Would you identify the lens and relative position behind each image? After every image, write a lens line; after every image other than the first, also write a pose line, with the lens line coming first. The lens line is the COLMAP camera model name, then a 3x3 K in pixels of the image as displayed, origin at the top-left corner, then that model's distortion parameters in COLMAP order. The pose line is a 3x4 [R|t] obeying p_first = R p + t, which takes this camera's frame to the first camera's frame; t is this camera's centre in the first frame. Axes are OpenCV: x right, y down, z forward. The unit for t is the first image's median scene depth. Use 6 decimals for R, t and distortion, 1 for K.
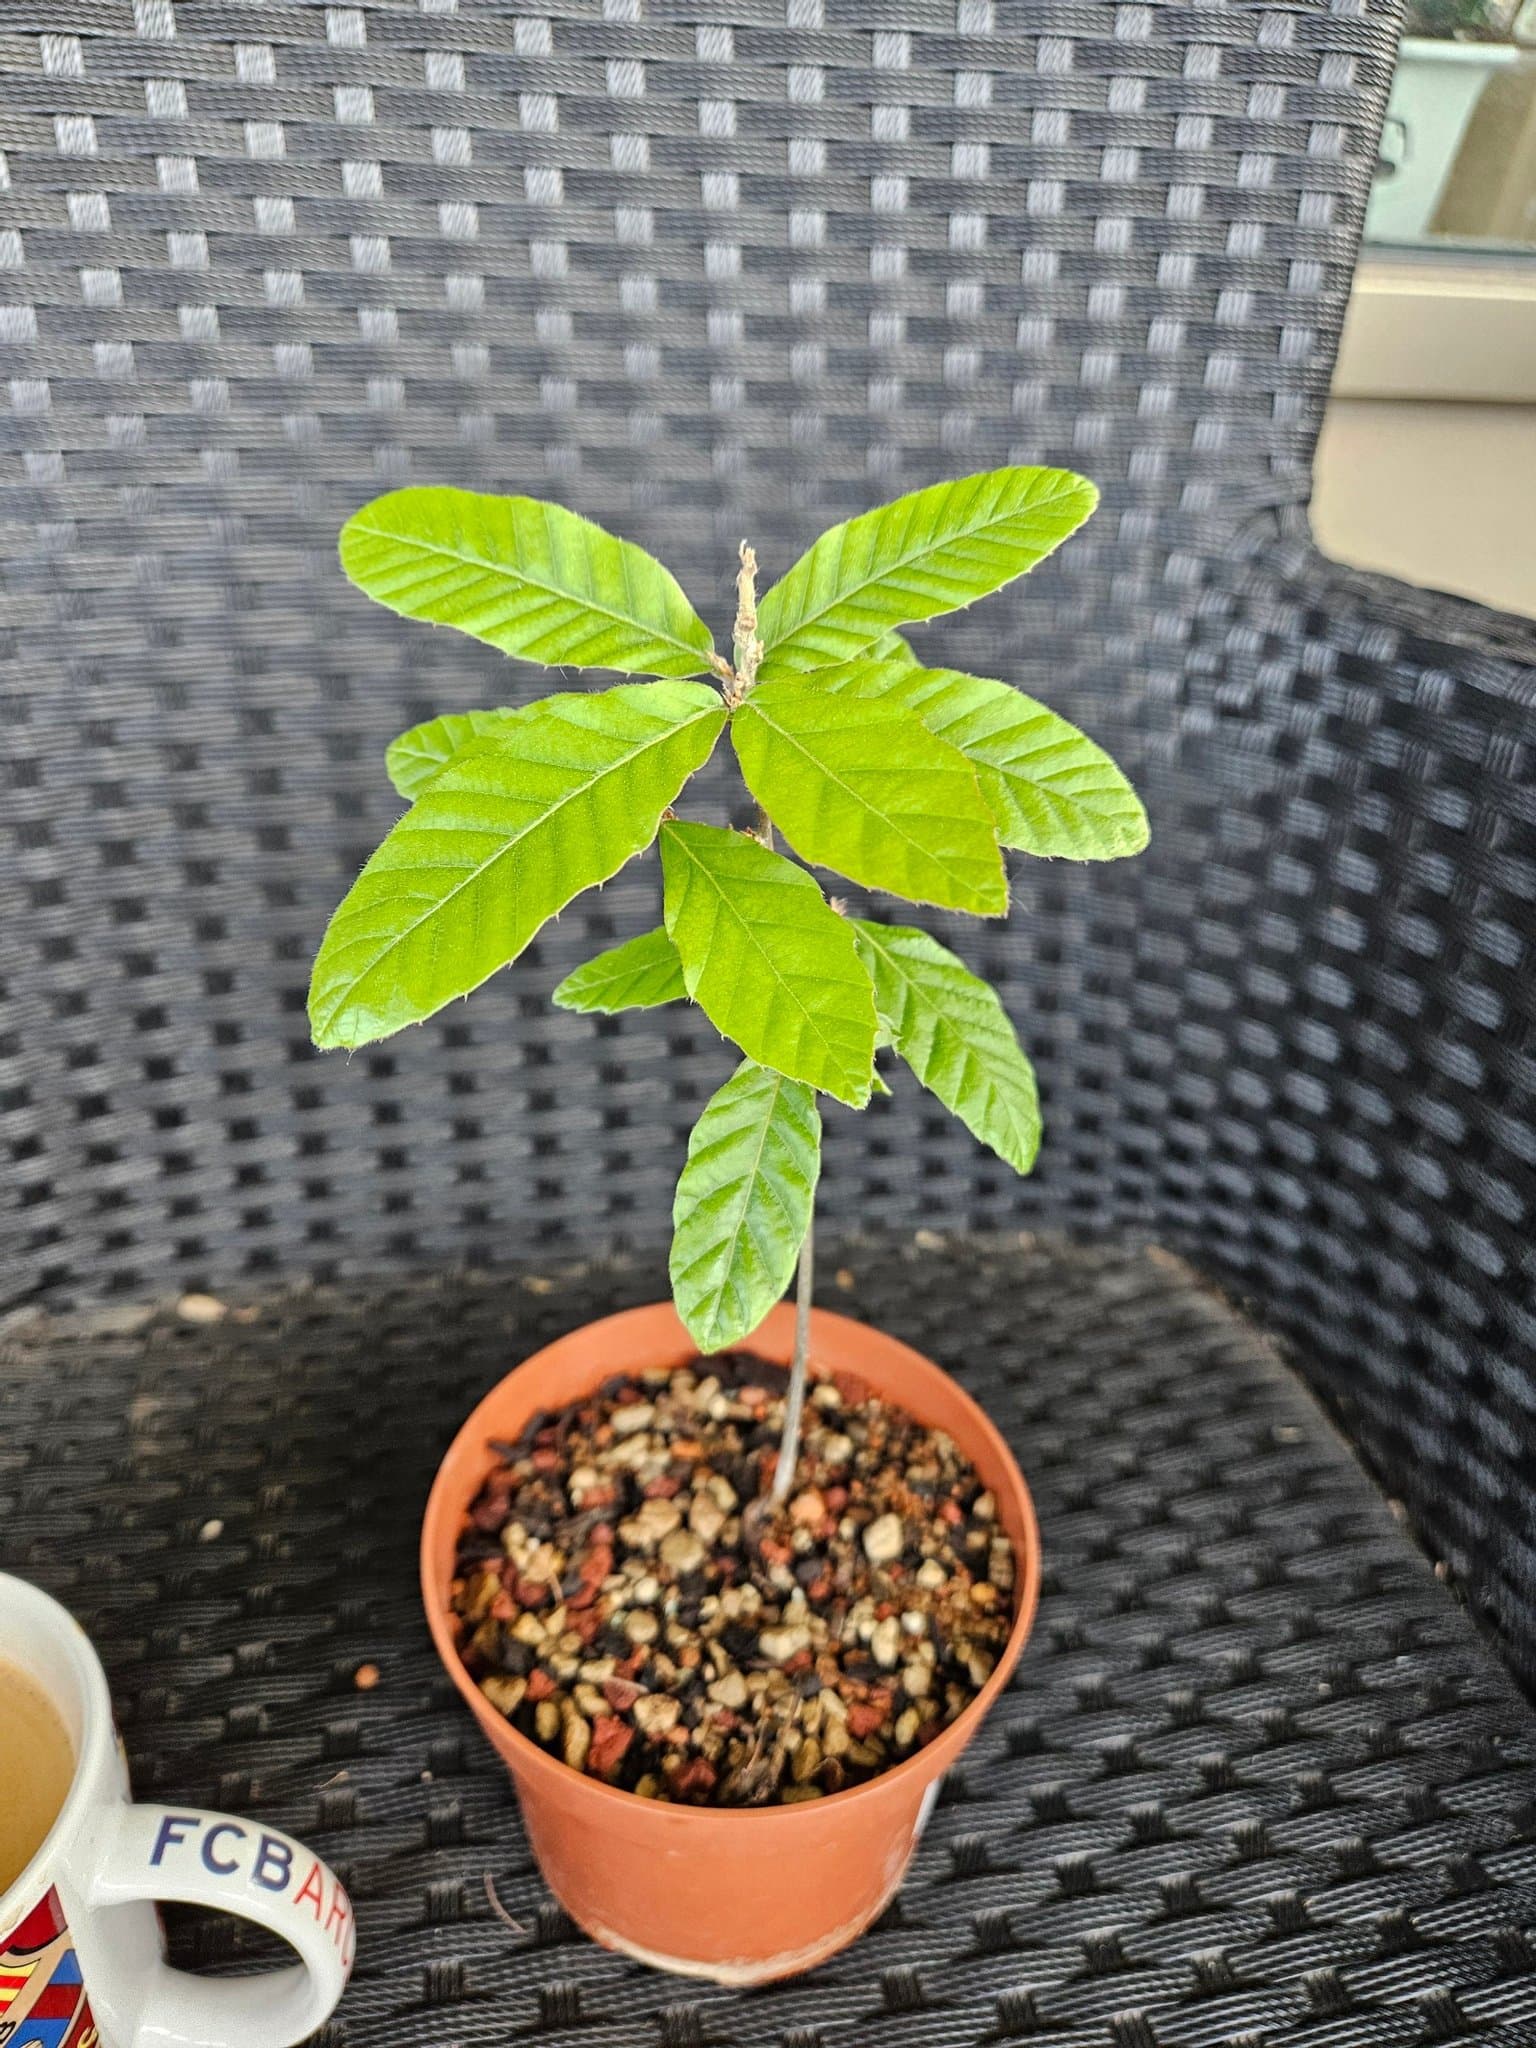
lens RADIAL K [[1363.6, 0, 768.0], [0, 1363.6, 1024.0], [0, 0, 1]] dist [0.003079, -0.001599]
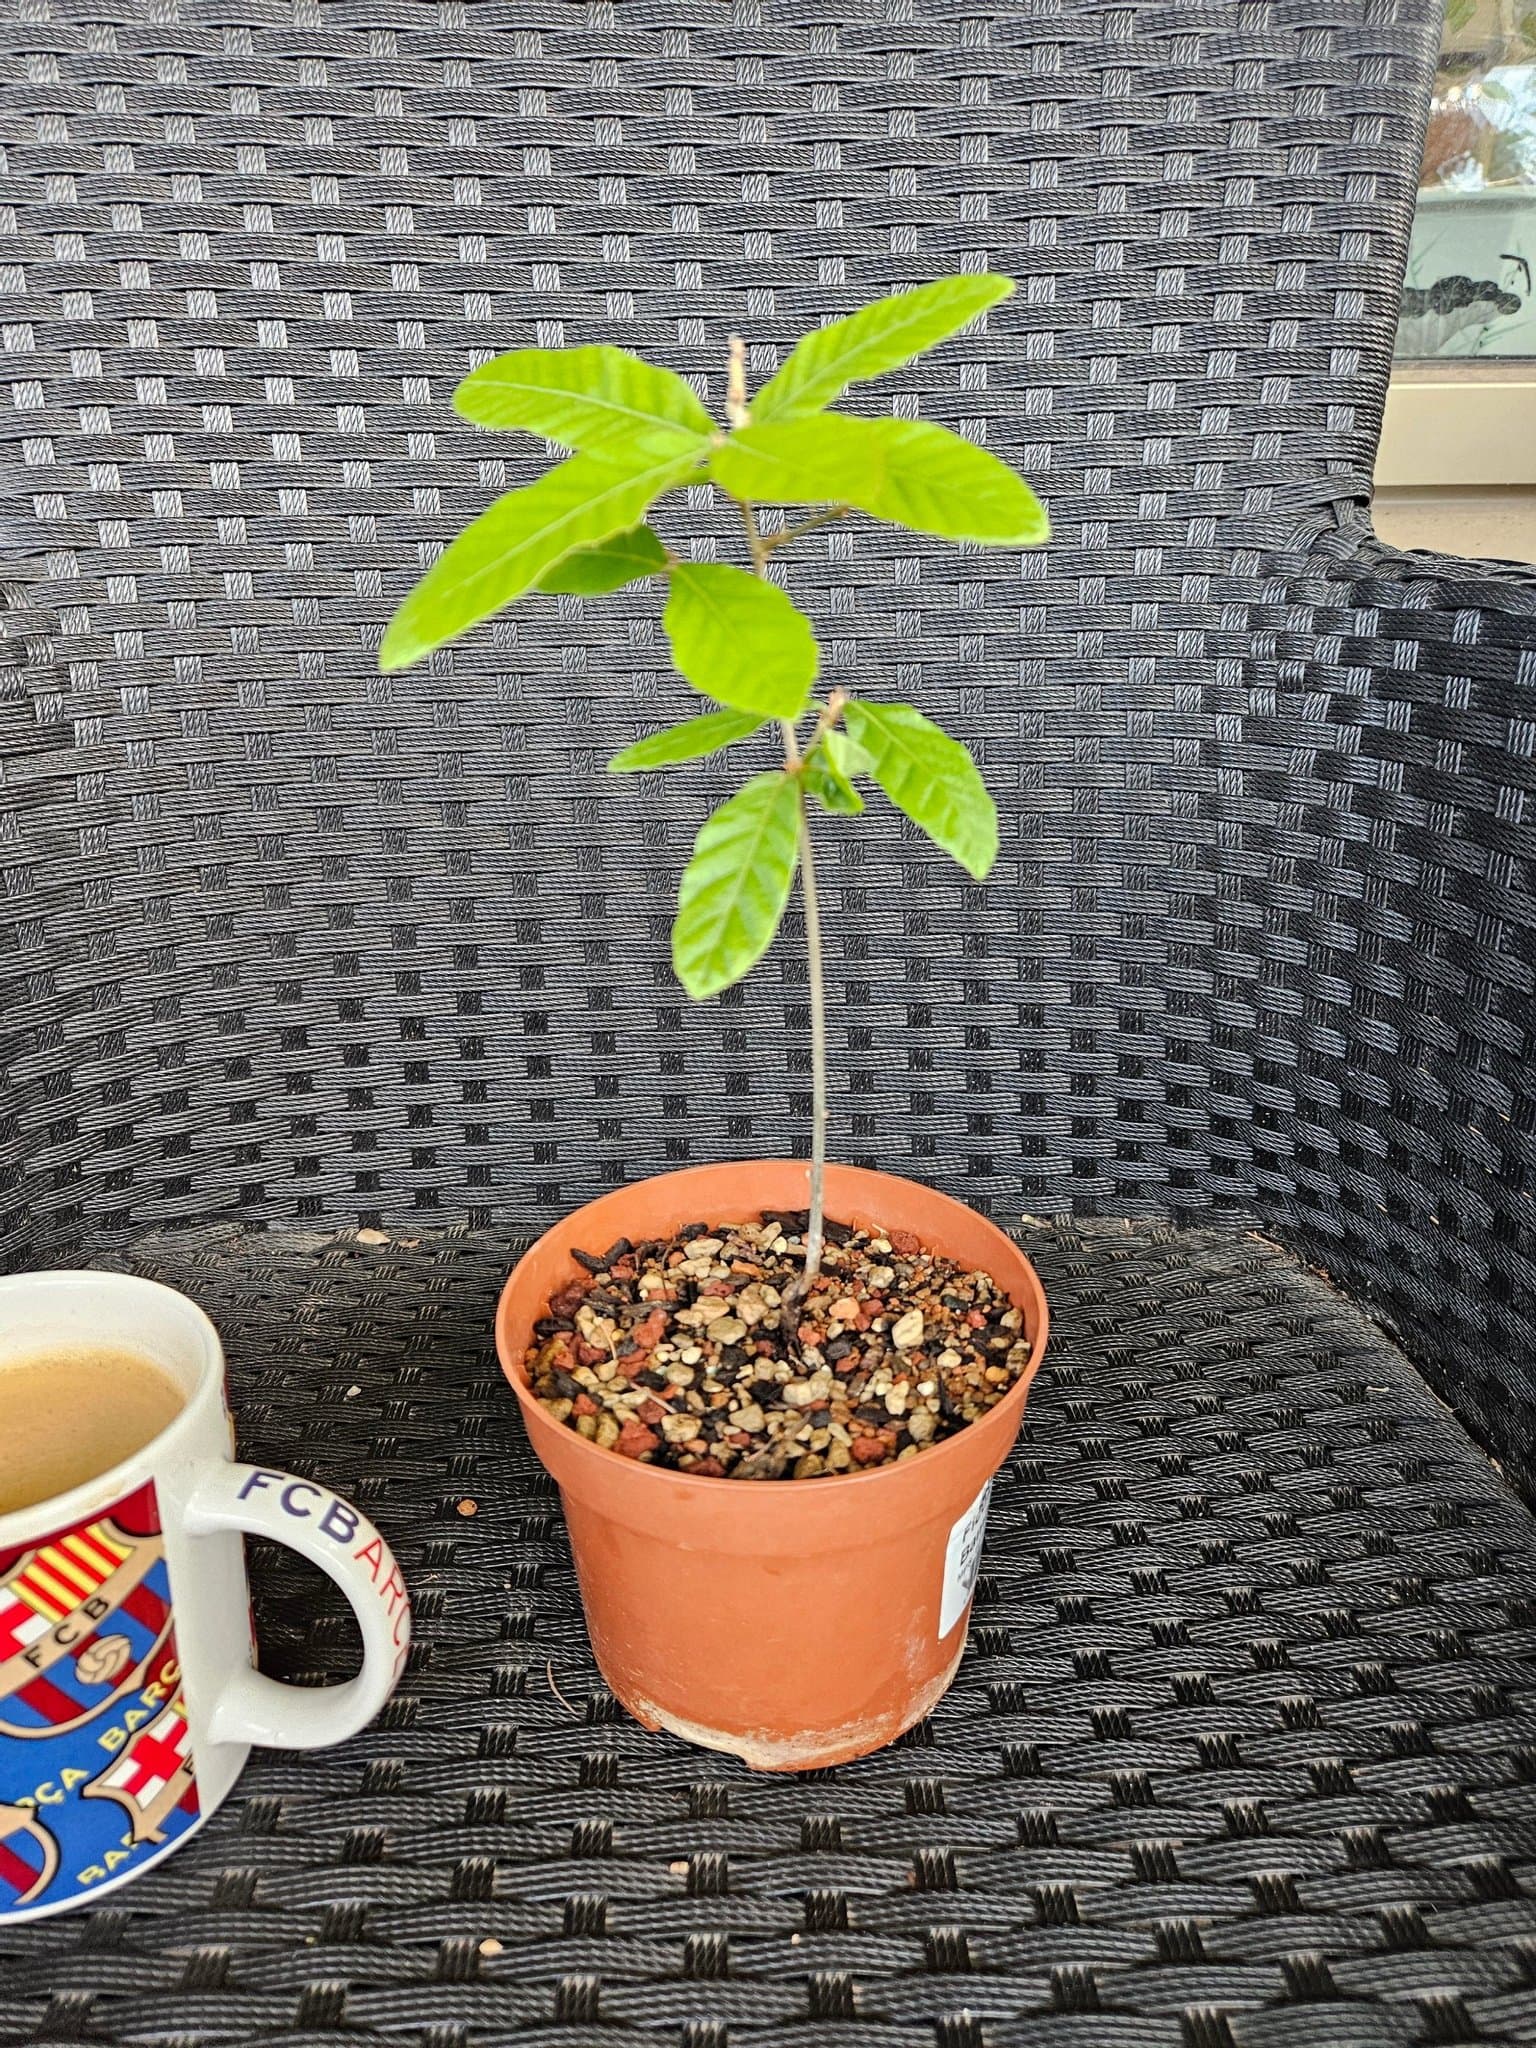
lens RADIAL K [[1297.9, 0, 768.0], [0, 1297.9, 1024.0], [0, 0, 1]] dist [0.060388, -0.040875]
pose [[0.987218, 0.013671, -0.158791, 0.135588], [-0.037114, 0.988644, -0.145624, 0.291684], [0.154996, 0.149656, 0.976514, -0.071893]]
